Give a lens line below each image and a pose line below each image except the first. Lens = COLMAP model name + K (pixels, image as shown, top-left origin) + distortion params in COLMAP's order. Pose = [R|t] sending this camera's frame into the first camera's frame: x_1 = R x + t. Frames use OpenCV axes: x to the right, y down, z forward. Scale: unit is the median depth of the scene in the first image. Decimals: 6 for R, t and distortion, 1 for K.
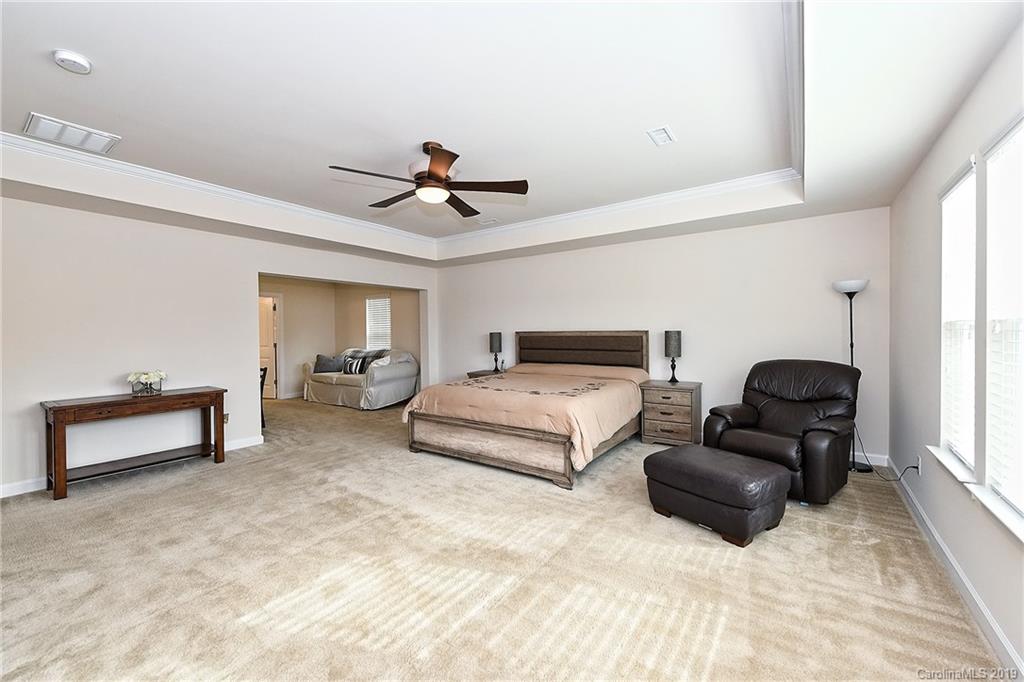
lens RADIAL K [[405.0, 0, 516.9], [0, 405.0, 336.6], [0, 0, 1]] dist [-0.007504, -0.000627]
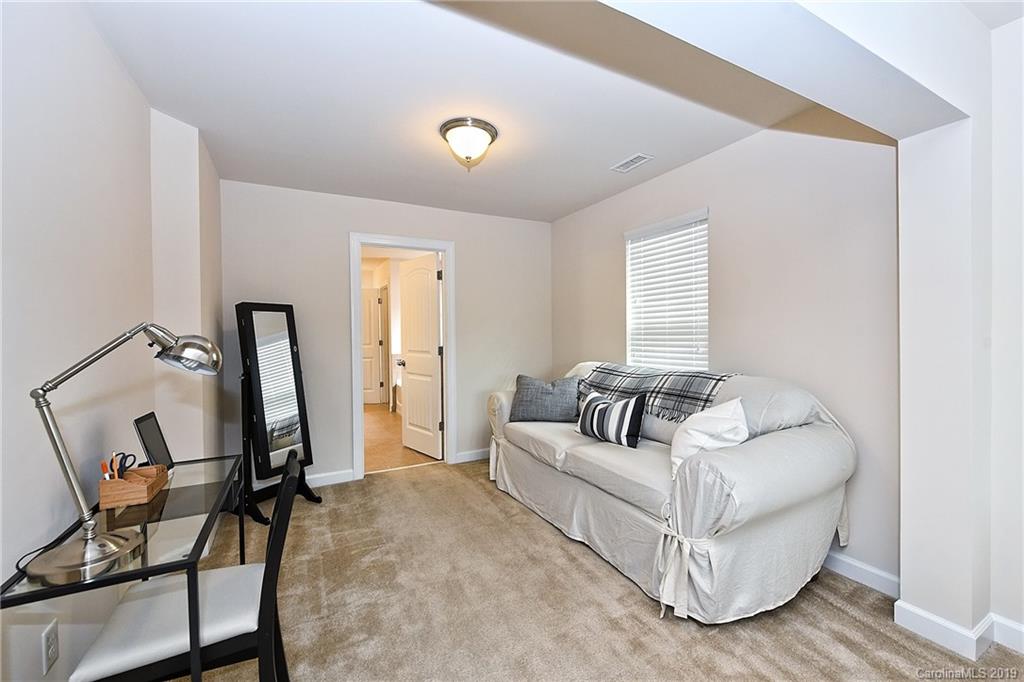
lens RADIAL K [[409.9, 0, 513.2], [0, 409.9, 337.9], [0, 0, 1]] dist [-0.002441, -0.000333]
pose [[0.886762, 0.006378, -0.462182, -0.304385], [-0.001643, 0.999942, 0.010646, 0.000468], [0.462223, -0.008681, 0.886721, 0.627425]]
